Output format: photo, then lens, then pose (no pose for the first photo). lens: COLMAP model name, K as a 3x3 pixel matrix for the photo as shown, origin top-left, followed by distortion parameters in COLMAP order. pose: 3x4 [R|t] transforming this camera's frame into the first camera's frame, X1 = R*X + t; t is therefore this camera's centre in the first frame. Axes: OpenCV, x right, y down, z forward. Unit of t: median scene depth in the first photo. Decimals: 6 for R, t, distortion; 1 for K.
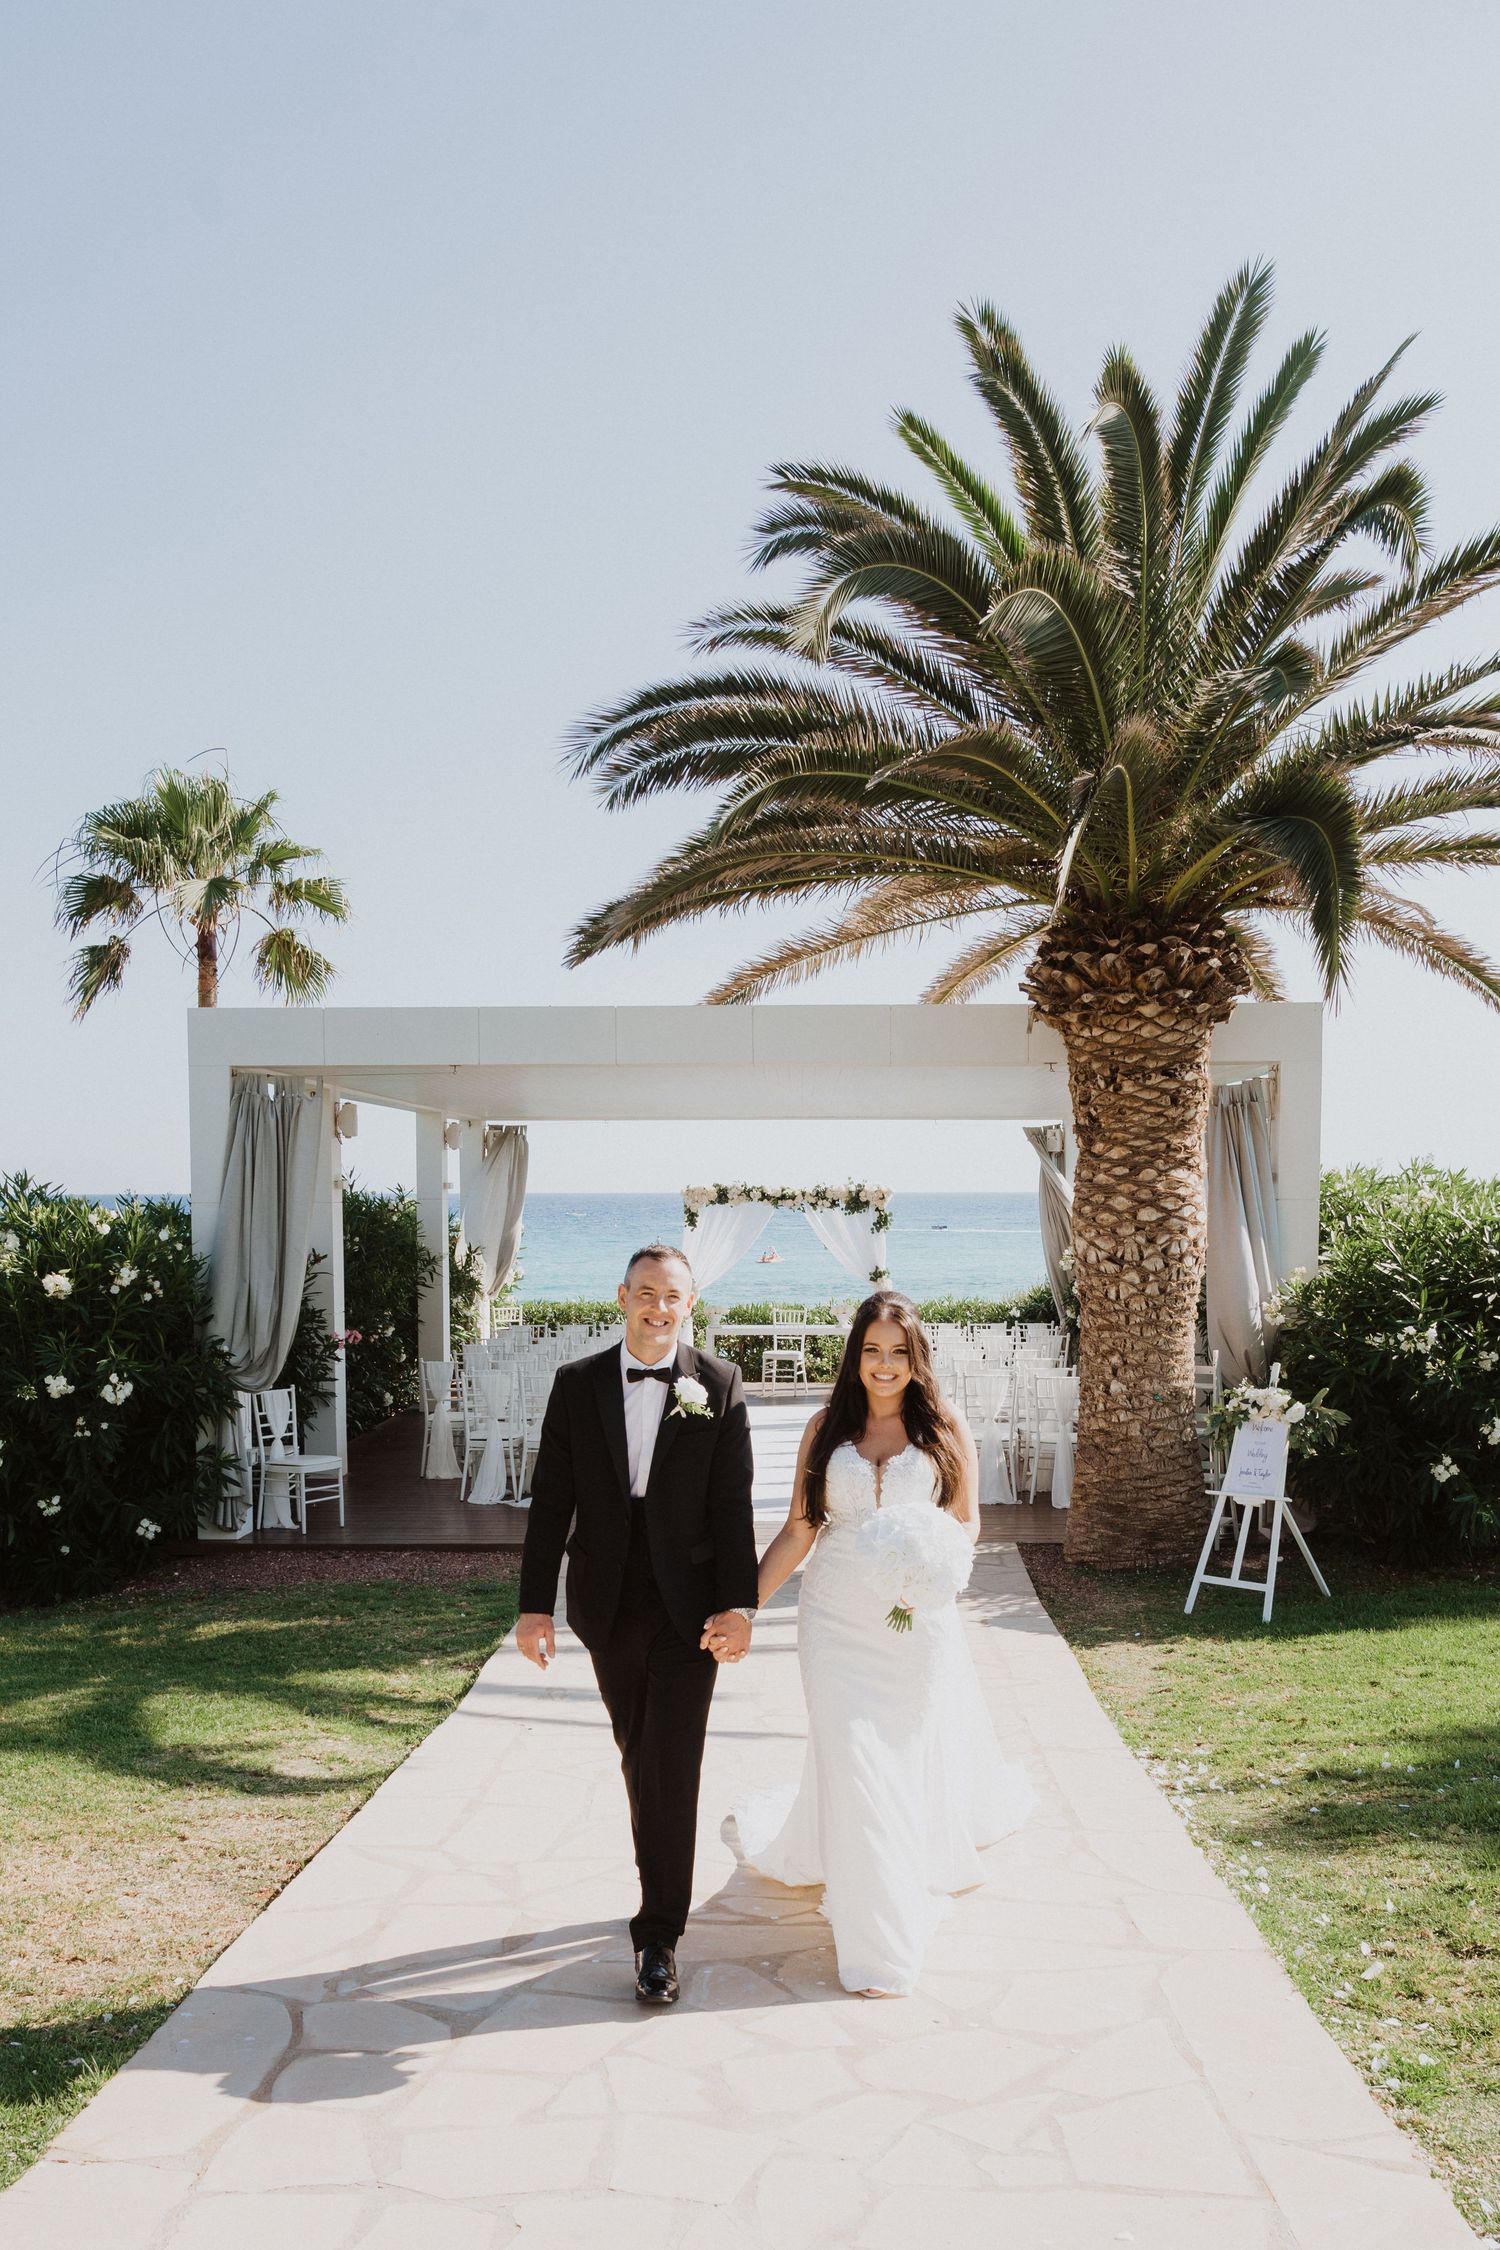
lens RADIAL K [[2261.4, 0, 746.6], [0, 2261.4, 1380.4], [0, 0, 1]] dist [-0.008917, 0.013679]
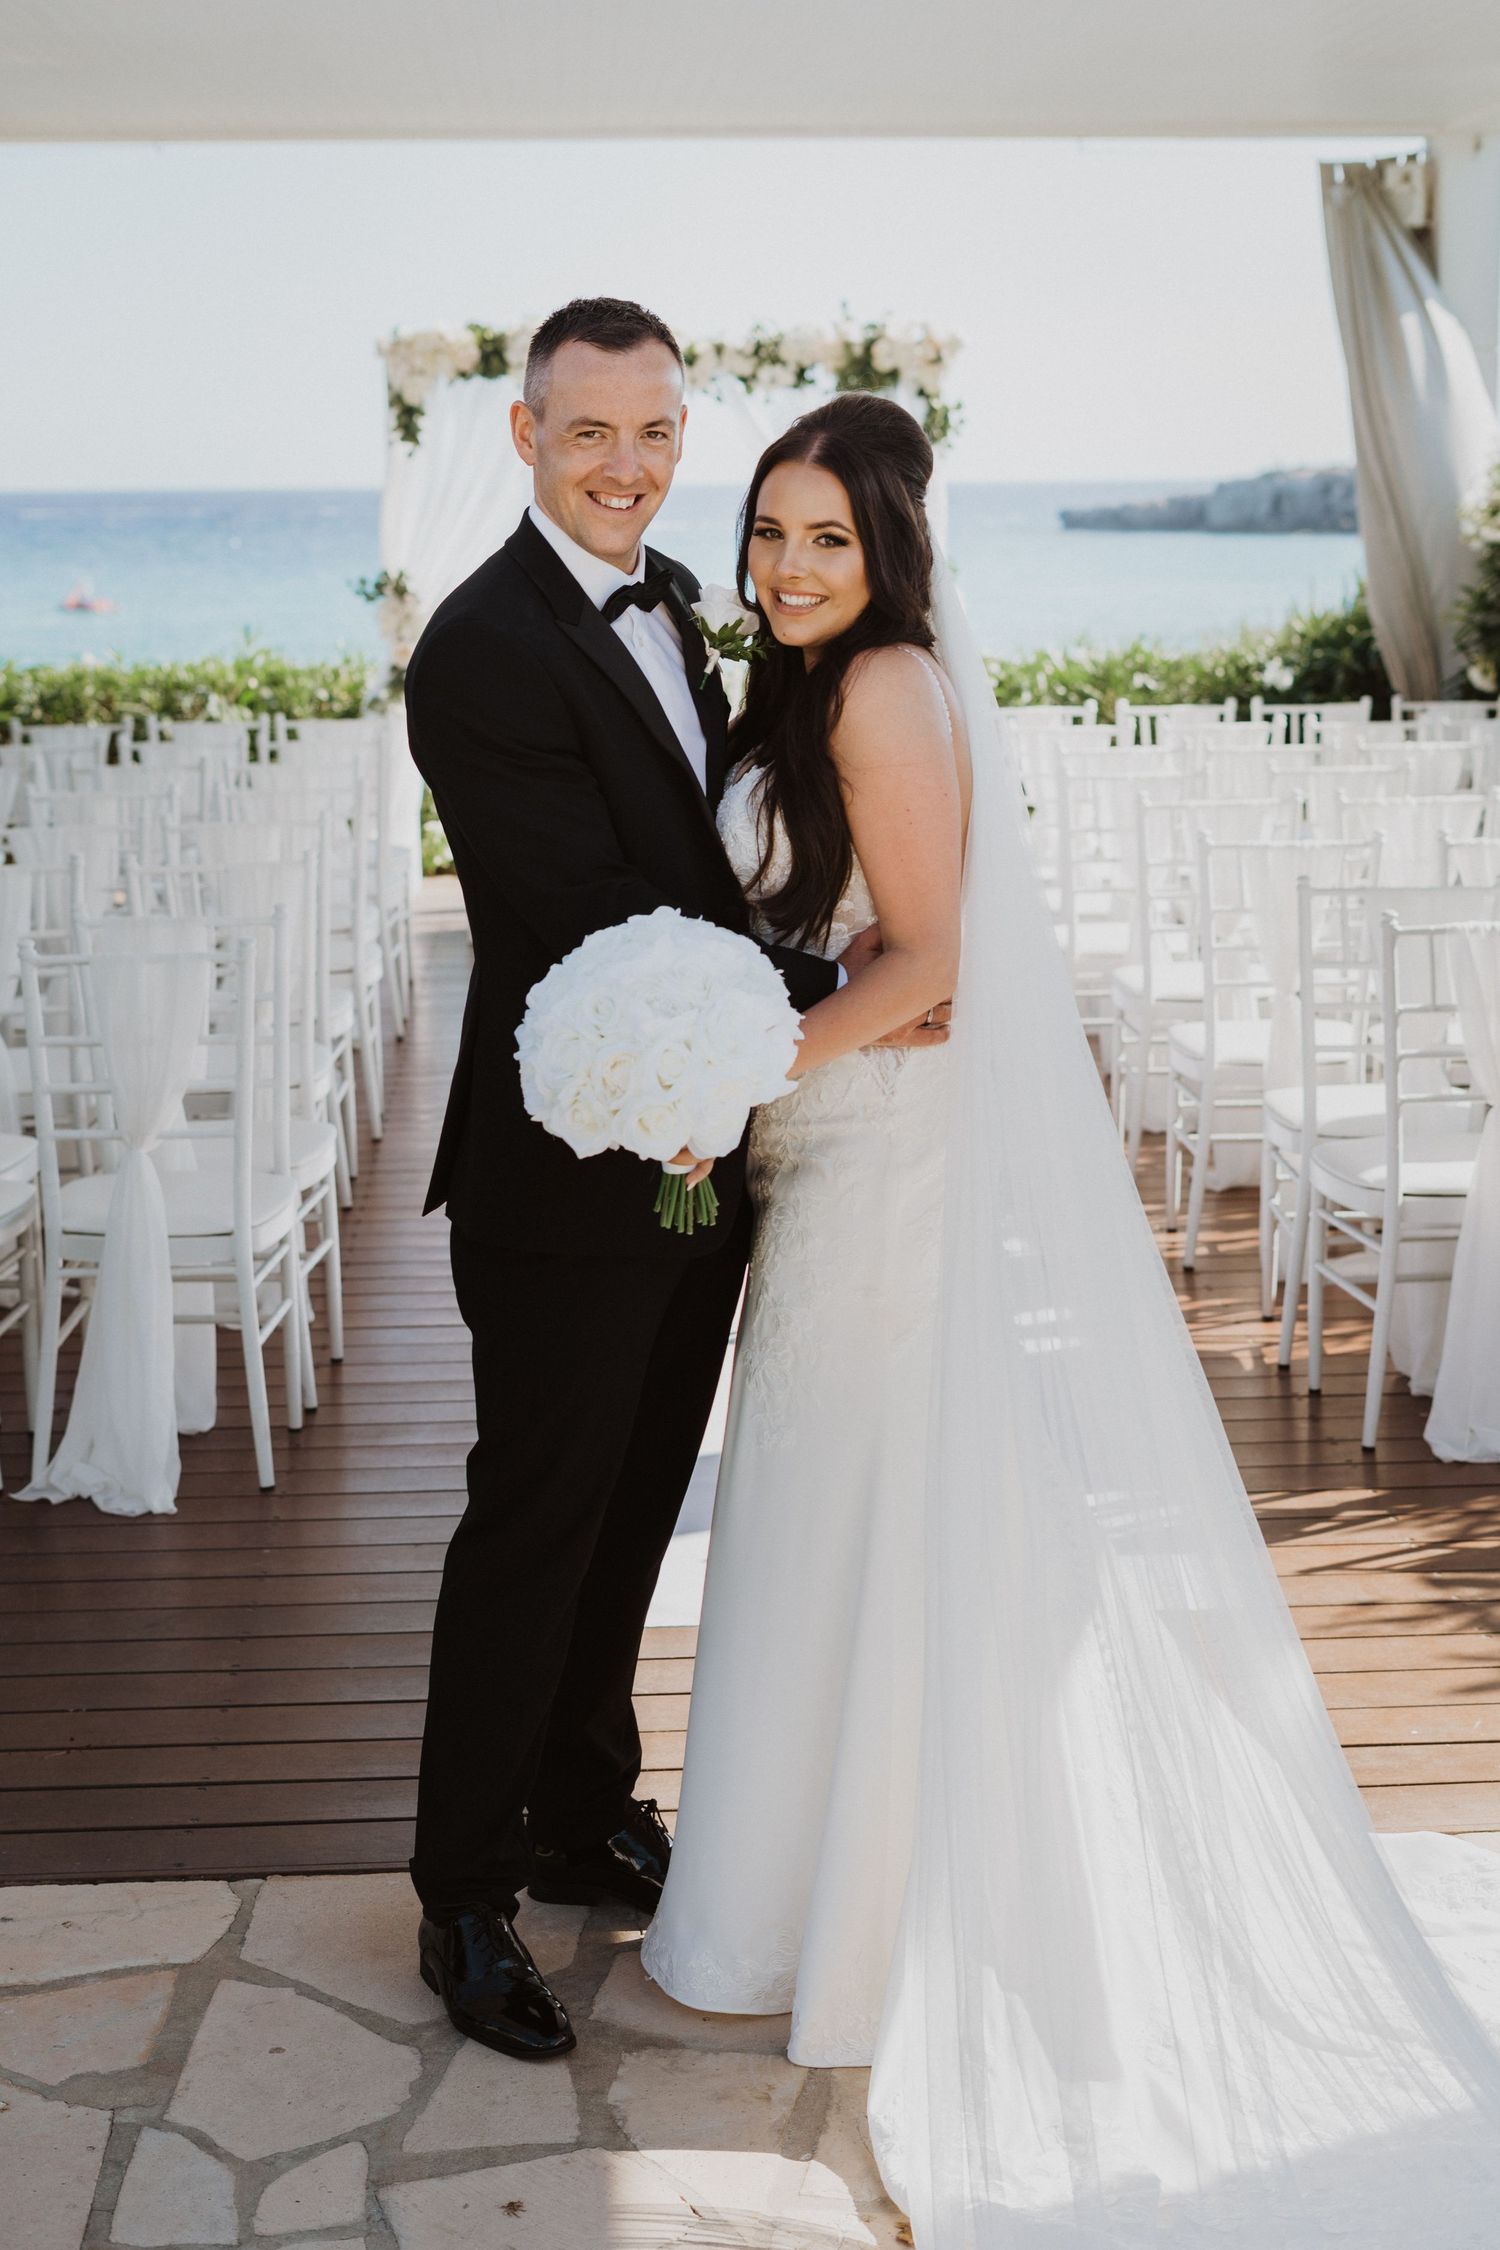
lens RADIAL K [[3583.4, 0, 699.0], [0, 3583.4, 1202.0], [0, 0, 1]] dist [-0.035623, 0.088619]
pose [[0.995931, -0.024659, 0.086683, -0.030555], [0.015012, 0.993792, 0.110241, -0.010558], [-0.088863, -0.108491, 0.990118, 0.421956]]
